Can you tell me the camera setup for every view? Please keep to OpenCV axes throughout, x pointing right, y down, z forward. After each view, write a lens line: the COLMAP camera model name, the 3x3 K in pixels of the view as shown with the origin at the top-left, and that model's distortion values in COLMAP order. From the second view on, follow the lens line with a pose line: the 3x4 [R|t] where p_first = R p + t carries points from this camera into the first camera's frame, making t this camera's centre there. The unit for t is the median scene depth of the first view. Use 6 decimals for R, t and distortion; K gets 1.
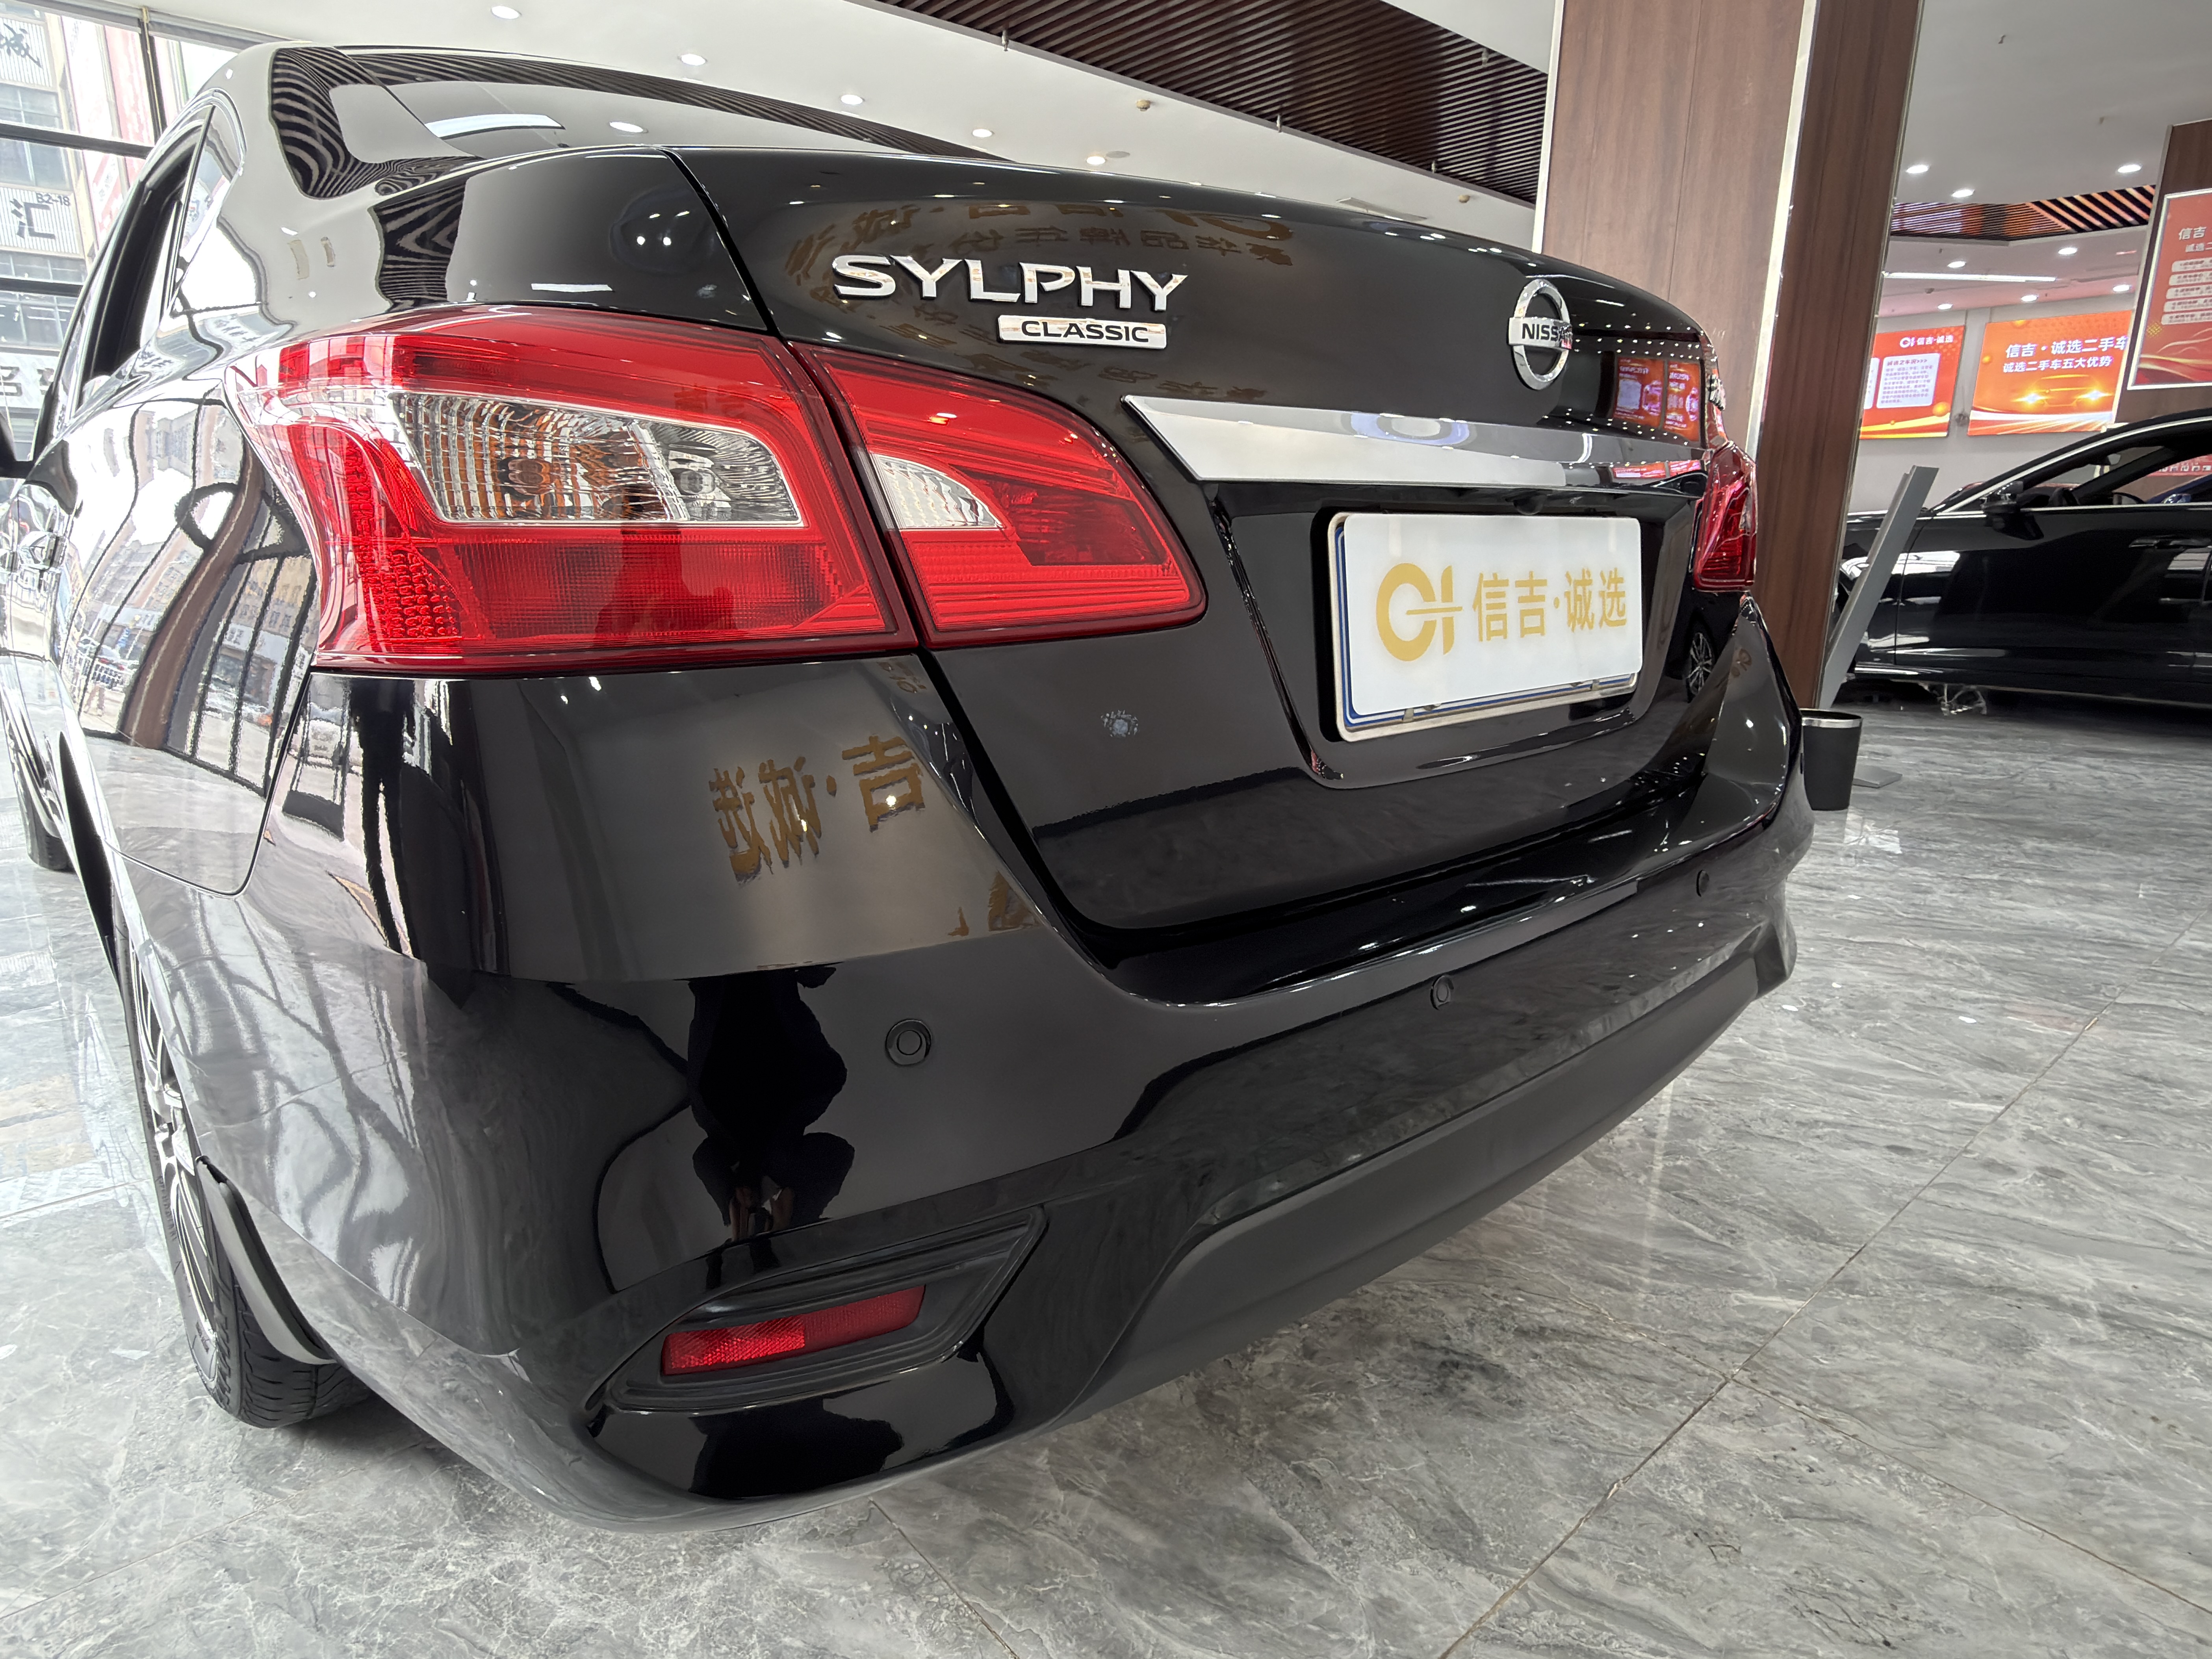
lens RADIAL K [[1282.5, 0, 1106.0], [0, 1282.5, 829.5], [0, 0, 1]] dist [0.005297, 0.001292]
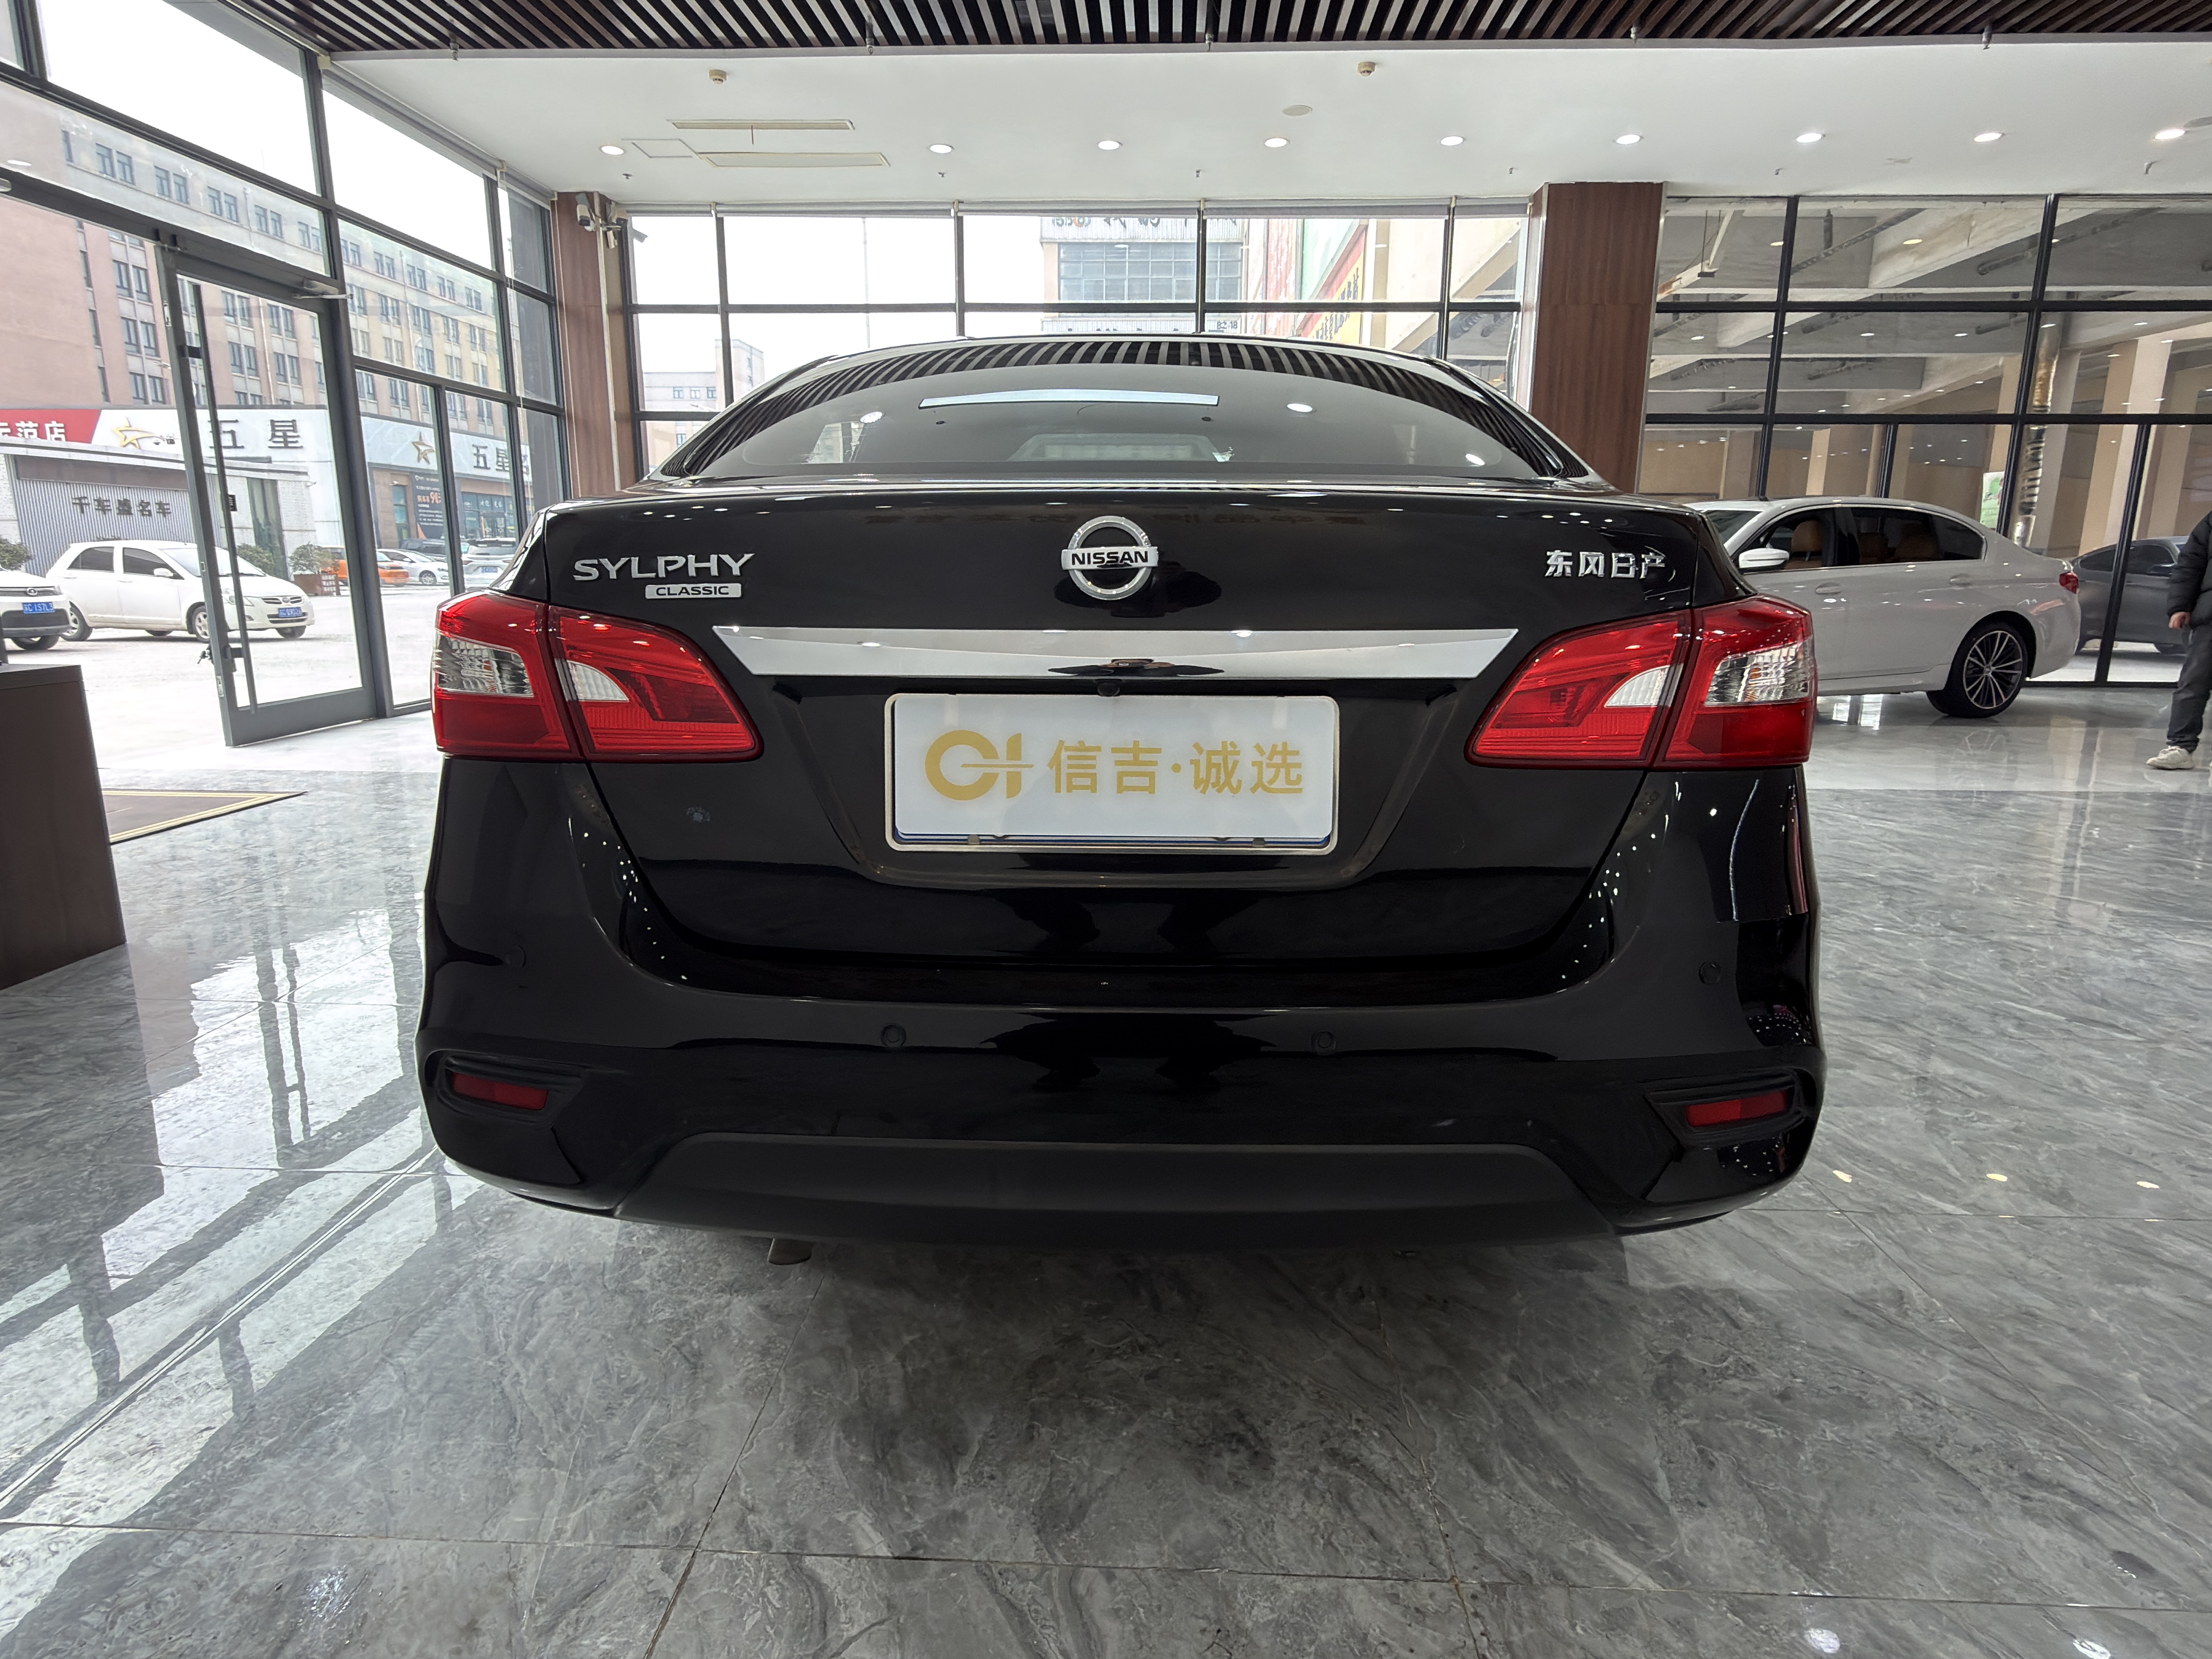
lens RADIAL K [[1282.5, 0, 1106.0], [0, 1282.5, 829.5], [0, 0, 1]] dist [0.005297, 0.001292]
pose [[0.718632, 0.136806, -0.681801, 1.157670], [-0.161832, 0.986439, 0.027359, -0.146746], [0.676297, 0.090676, 0.731026, 0.094158]]
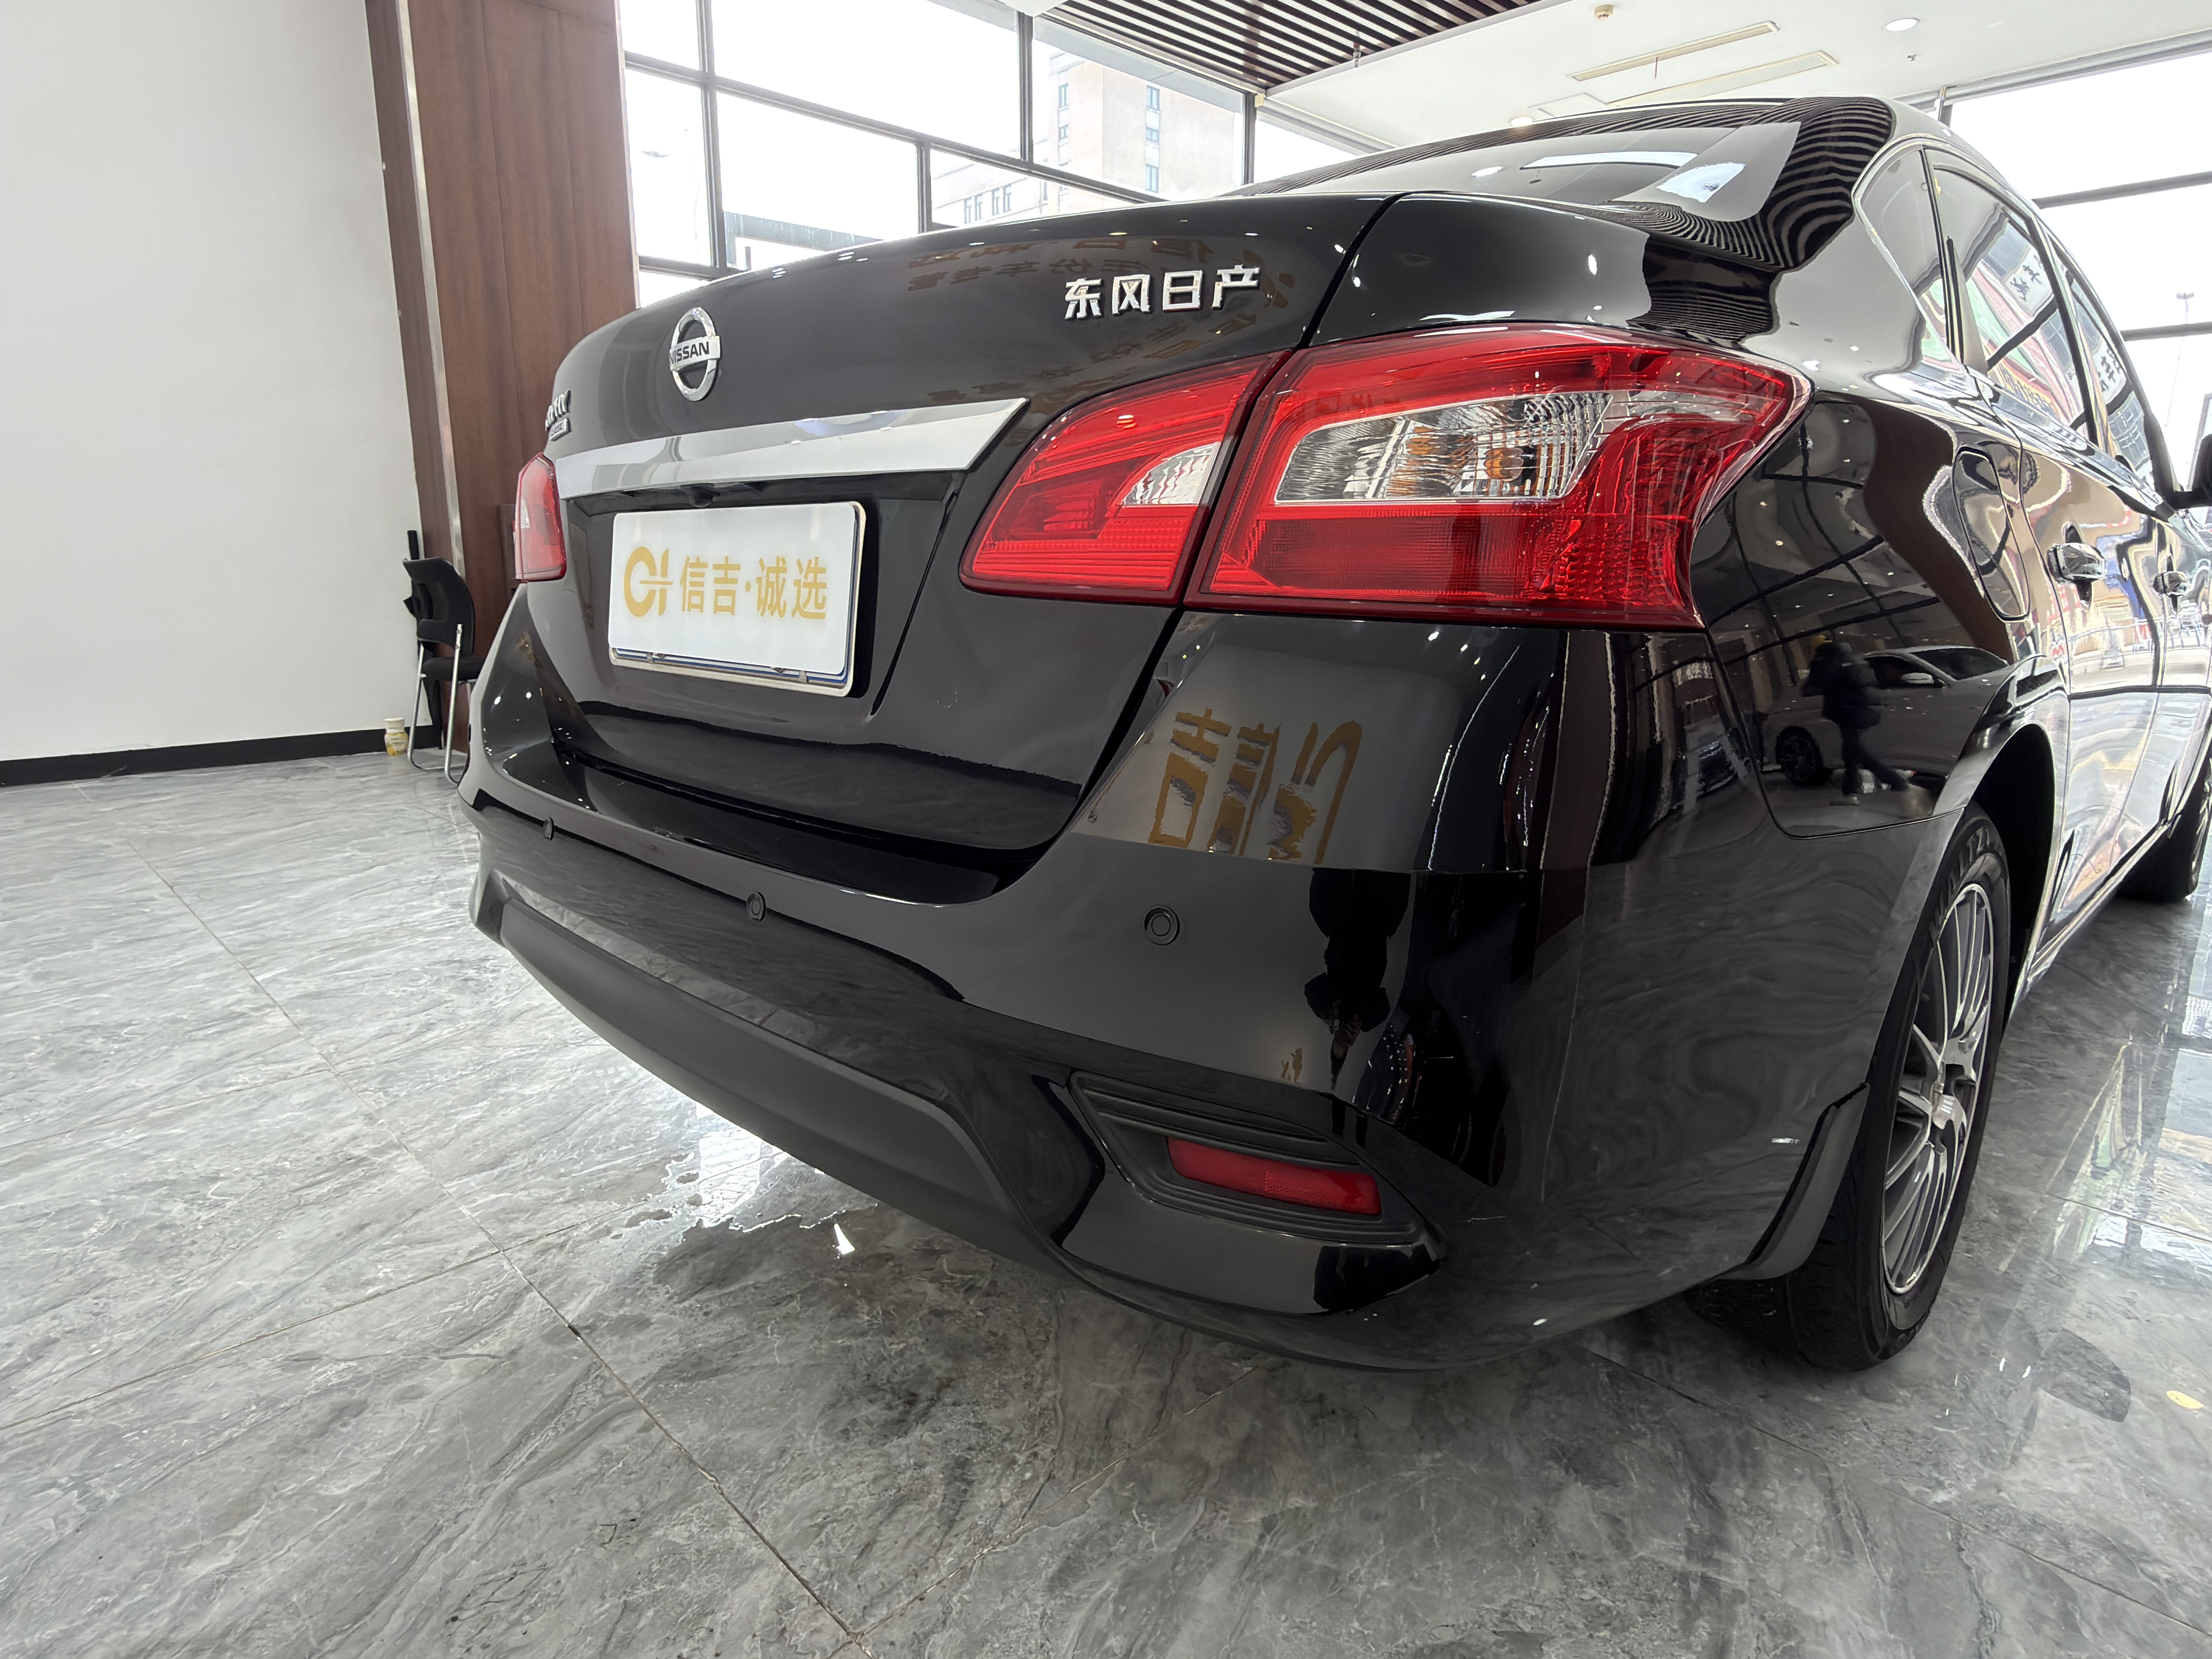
lens RADIAL K [[1283.0, 0, 1080.6], [0, 1283.0, 825.7], [0, 0, 1]] dist [0.001242, -0.000401]
pose [[0.024899, 0.196441, -0.980199, 1.494000], [-0.237942, 0.953490, 0.185044, -0.258594], [0.970960, 0.228623, 0.070483, 1.278522]]
